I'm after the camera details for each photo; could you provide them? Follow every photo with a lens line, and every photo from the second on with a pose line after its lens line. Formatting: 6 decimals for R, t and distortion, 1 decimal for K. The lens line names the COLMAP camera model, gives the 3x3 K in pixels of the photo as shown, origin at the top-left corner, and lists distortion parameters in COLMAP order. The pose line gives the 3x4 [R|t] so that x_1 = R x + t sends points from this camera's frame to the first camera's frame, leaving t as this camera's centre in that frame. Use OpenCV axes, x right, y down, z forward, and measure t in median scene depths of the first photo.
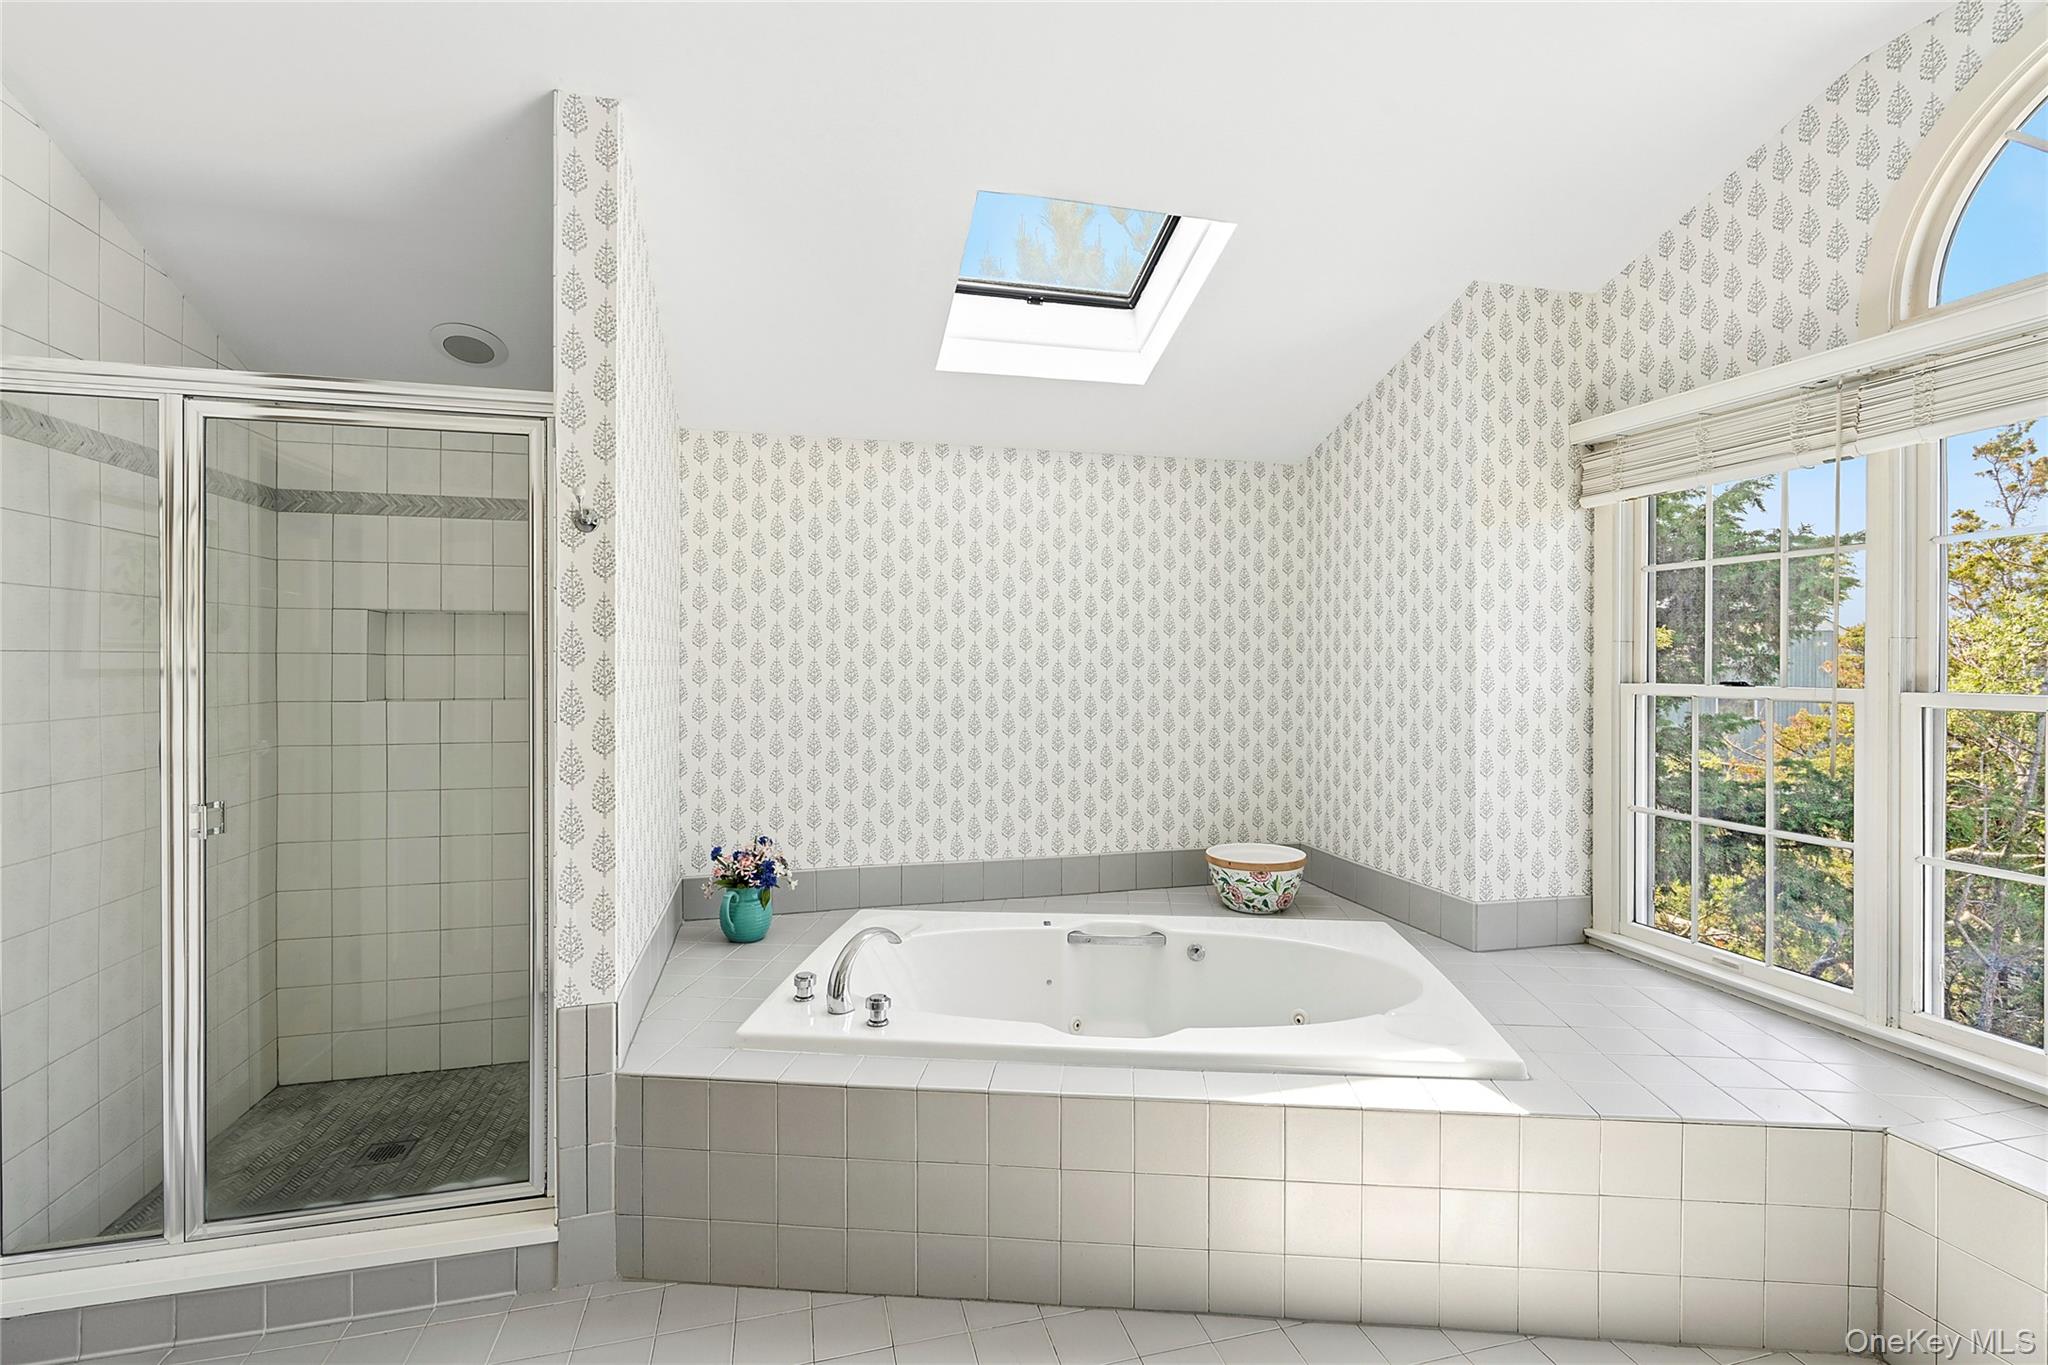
lens RADIAL K [[876.2, 0, 1021.4], [0, 876.2, 658.4], [0, 0, 1]] dist [0.001369, 0.000141]
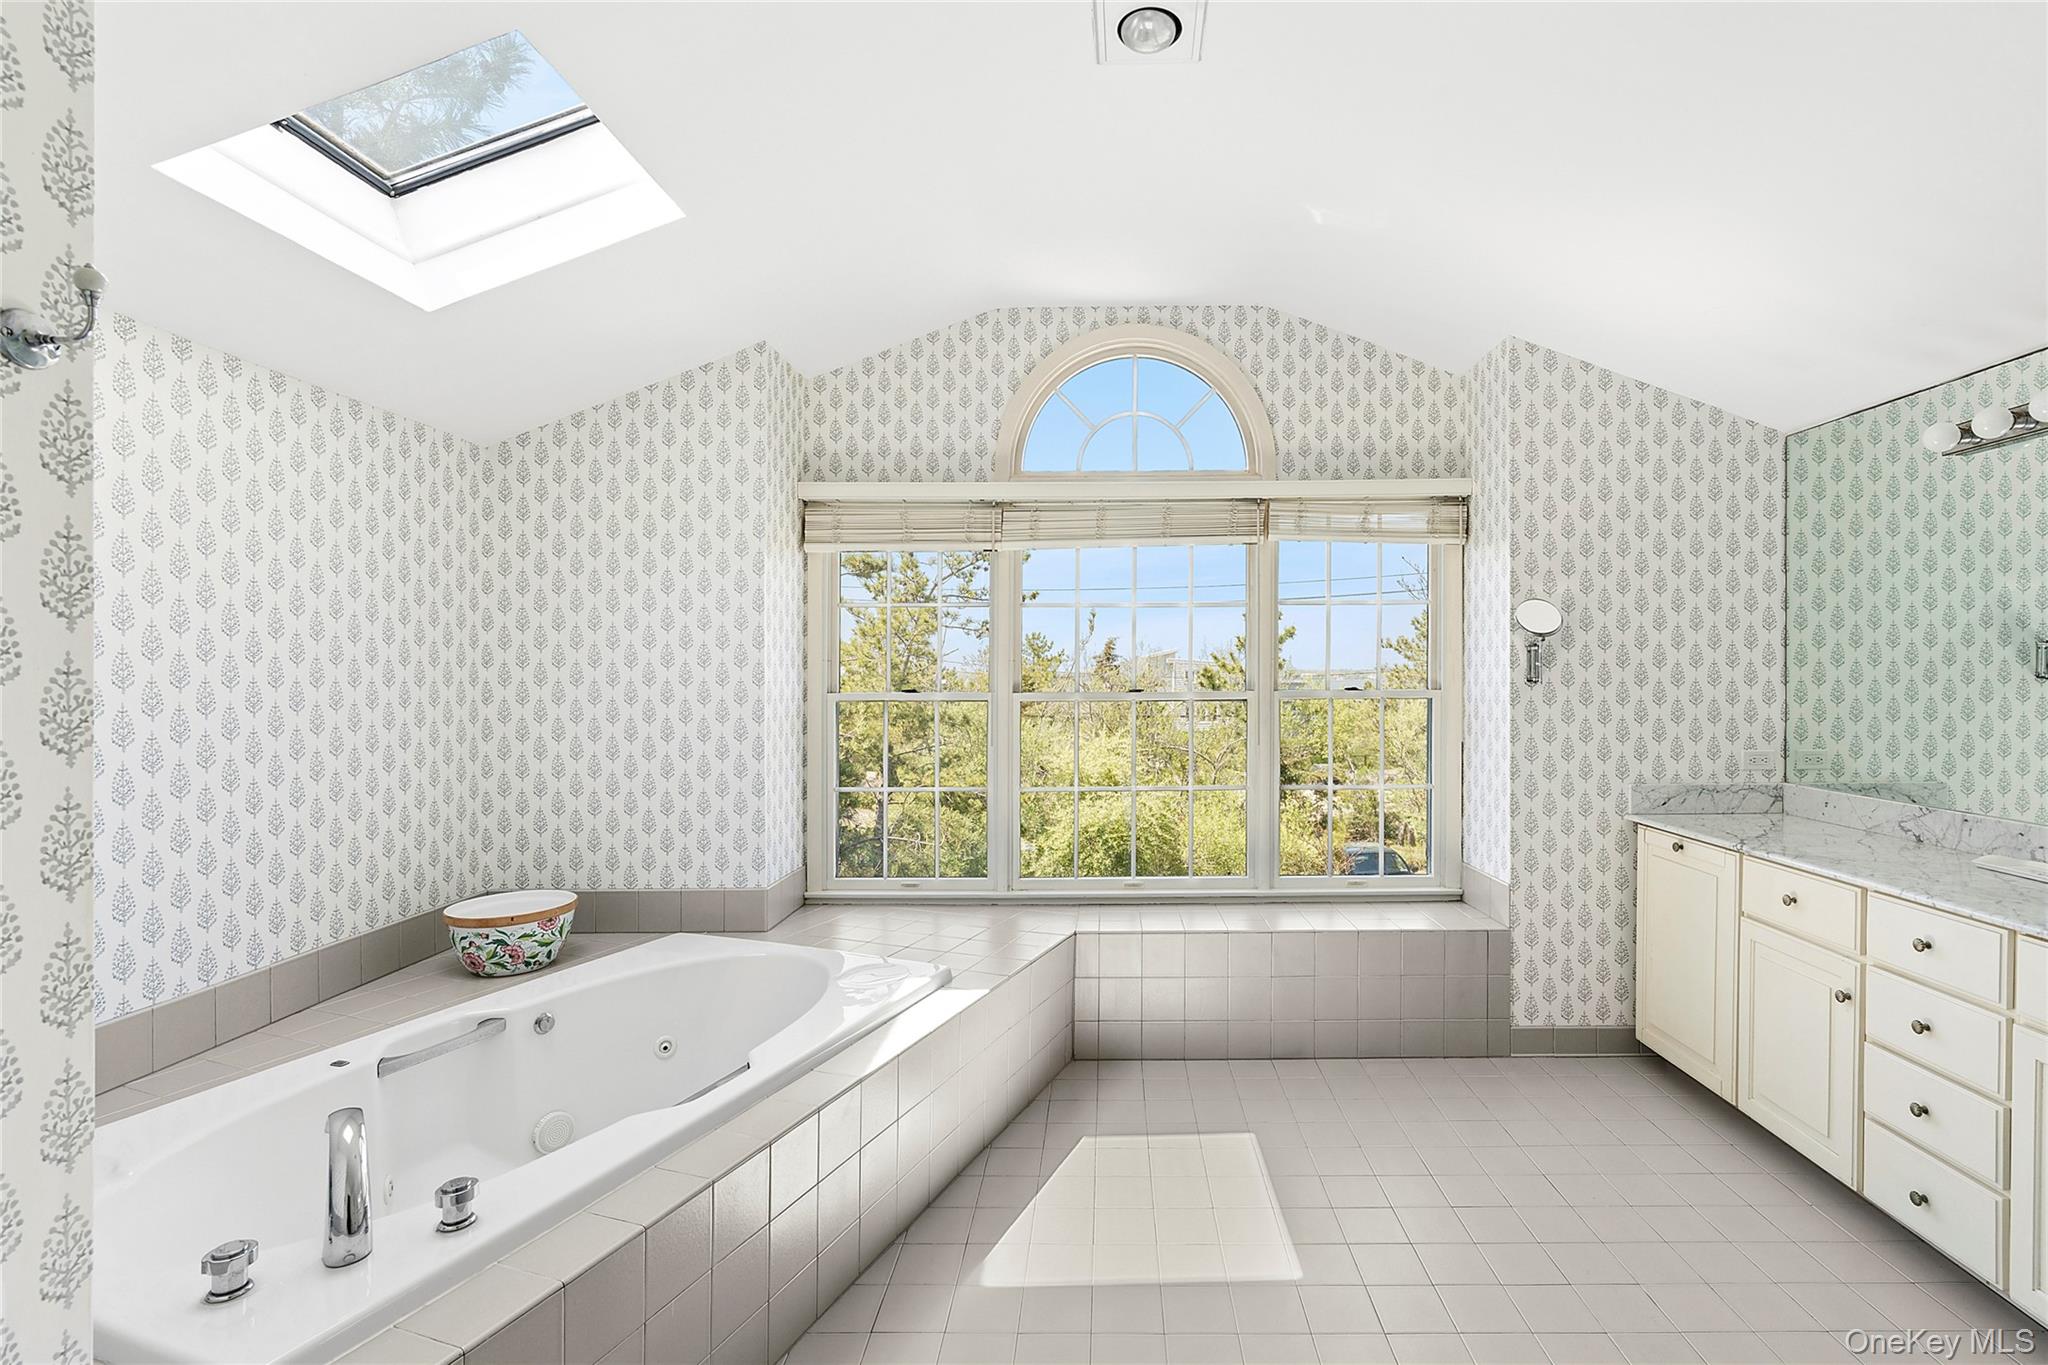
lens RADIAL K [[975.8, 0, 1024.0], [0, 975.8, 682.5], [0, 0, 1]] dist [0.001675, 0.000079]
pose [[0.310215, -0.008232, 0.950631, -0.563022], [0.003292, 0.999966, 0.007585, 0.002721], [-0.950661, 0.000777, 0.310232, 0.278706]]
